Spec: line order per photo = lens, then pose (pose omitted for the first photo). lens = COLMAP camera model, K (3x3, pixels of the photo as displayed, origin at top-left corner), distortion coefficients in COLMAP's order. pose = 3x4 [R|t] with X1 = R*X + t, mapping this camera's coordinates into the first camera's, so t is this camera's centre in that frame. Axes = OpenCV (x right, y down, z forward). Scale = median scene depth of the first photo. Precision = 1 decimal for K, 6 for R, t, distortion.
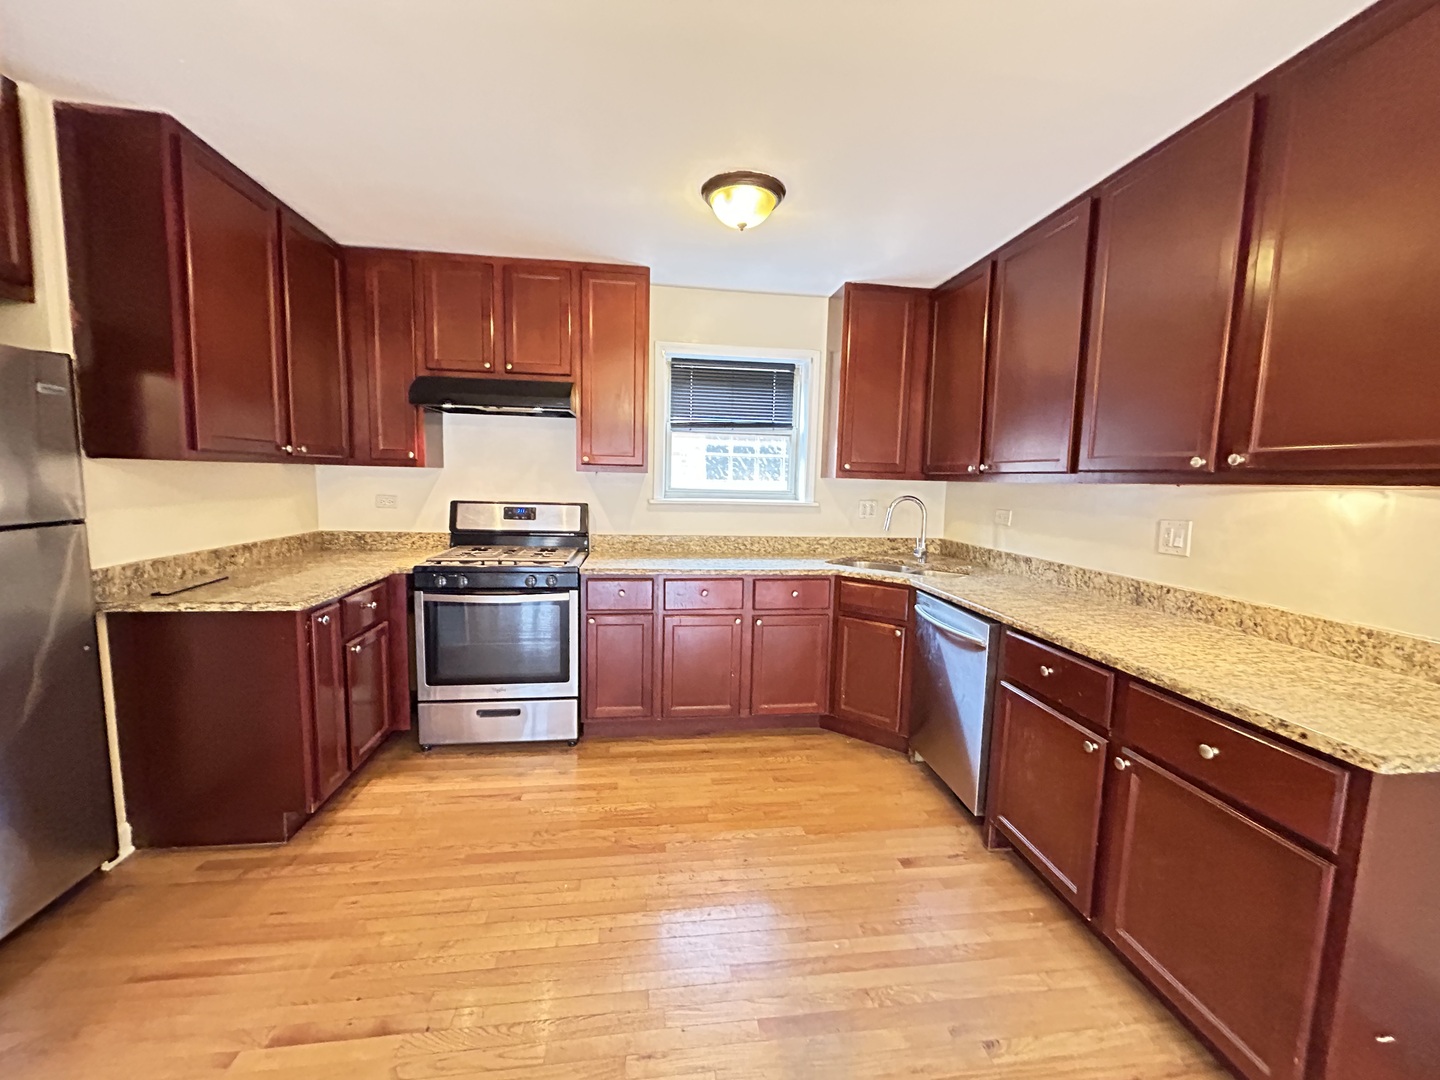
lens RADIAL K [[583.8, 0, 722.8], [0, 583.8, 538.5], [0, 0, 1]] dist [-0.002327, 0.001095]
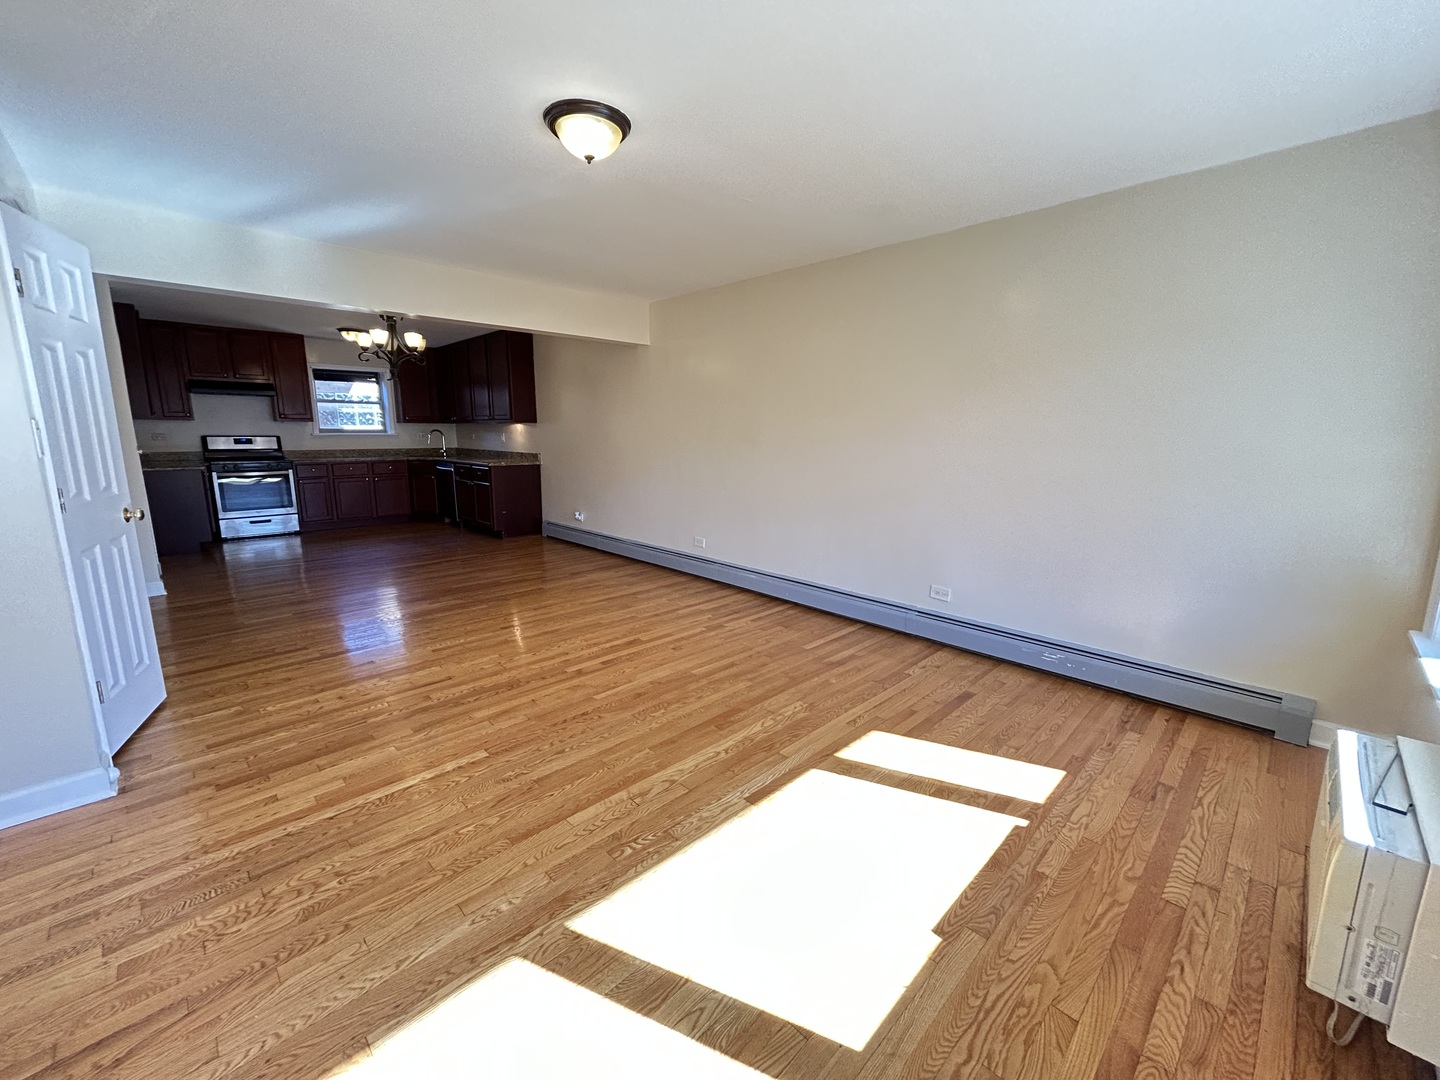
lens RADIAL K [[583.8, 0, 725.0], [0, 583.8, 540.5], [0, 0, 1]] dist [-0.002327, 0.001095]
pose [[0.802961, -0.130140, 0.581650, -0.254966], [0.075030, 0.990179, 0.117967, 0.237568], [-0.591290, -0.051081, 0.804840, -2.147777]]
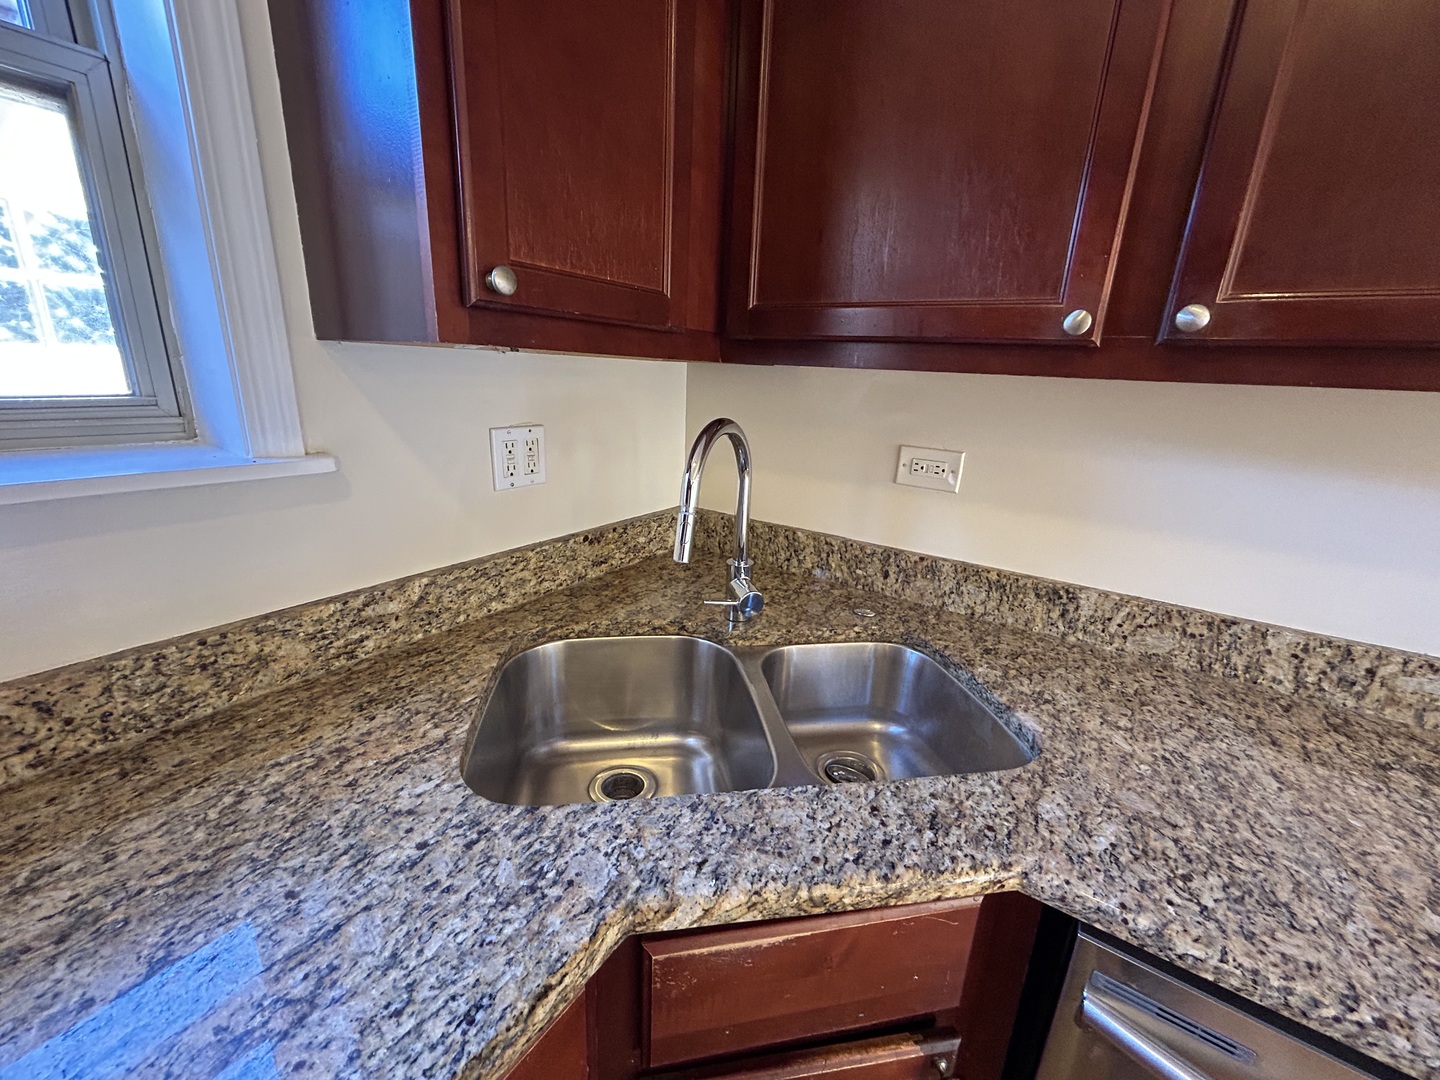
lens RADIAL K [[583.8, 0, 720.3], [0, 583.8, 537.9], [0, 0, 1]] dist [-0.002327, 0.001095]
pose [[0.668867, -0.202156, 0.715367, 0.124675], [0.049881, 0.972350, 0.228139, -0.094889], [-0.741706, -0.116912, 0.660457, 0.943002]]
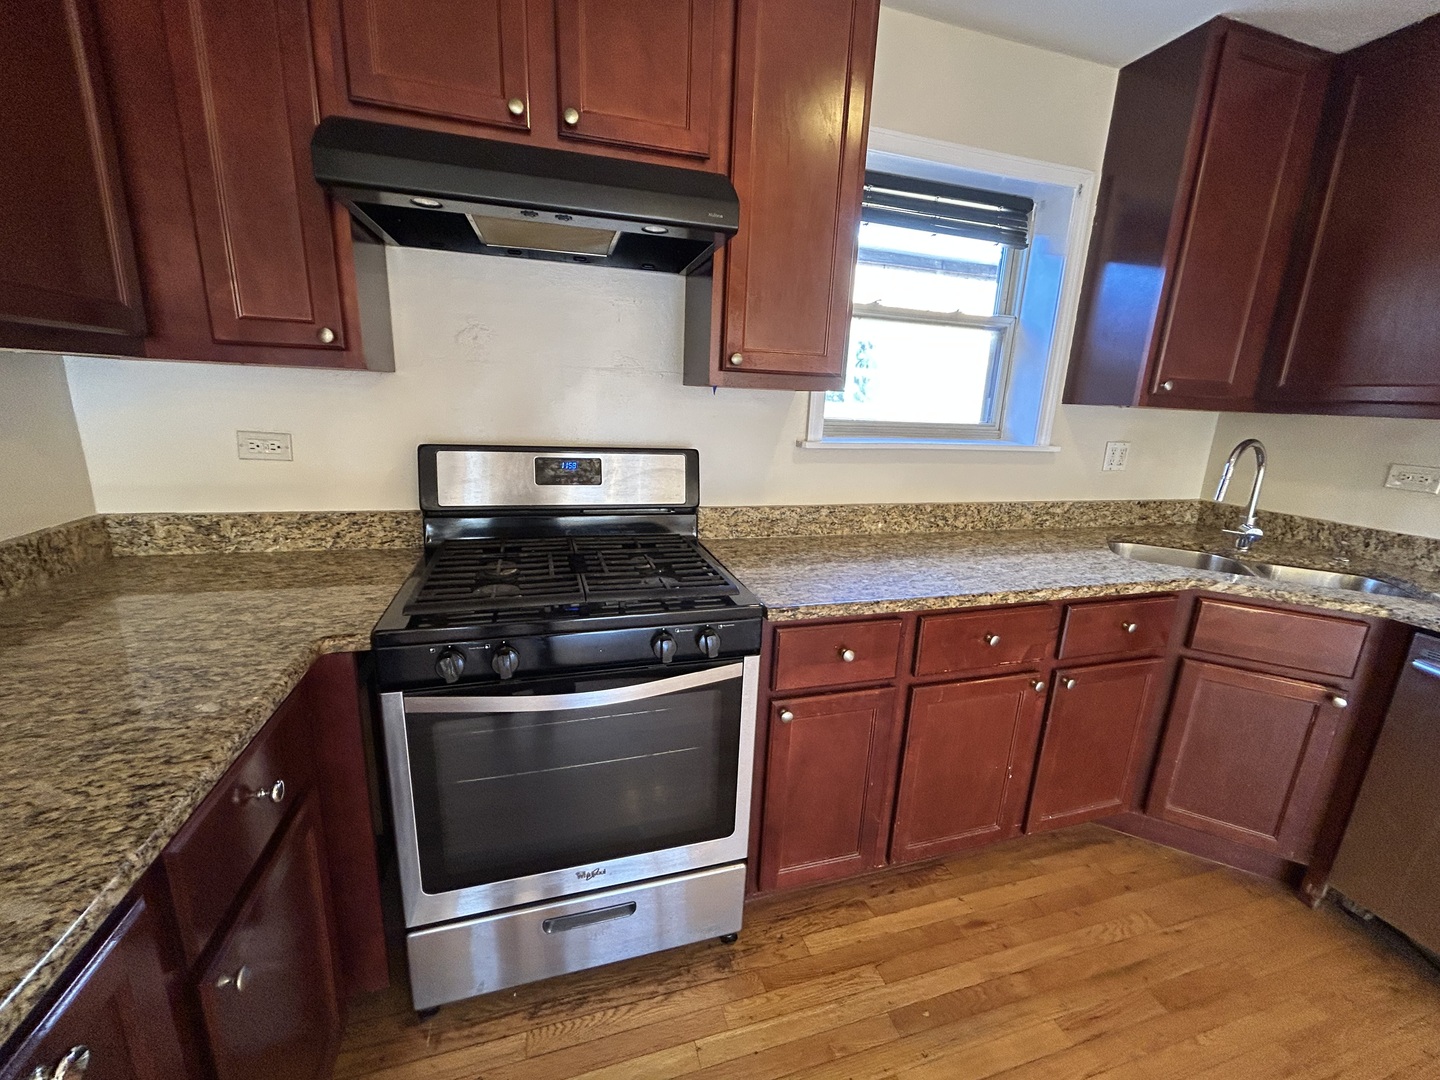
lens RADIAL K [[583.8, 0, 720.6], [0, 583.8, 537.9], [0, 0, 1]] dist [-0.002327, 0.001095]
pose [[0.987622, -0.021348, 0.155390, -0.351283], [-0.000305, 0.990431, 0.138010, -0.064627], [-0.156849, -0.136350, 0.978165, 0.579344]]
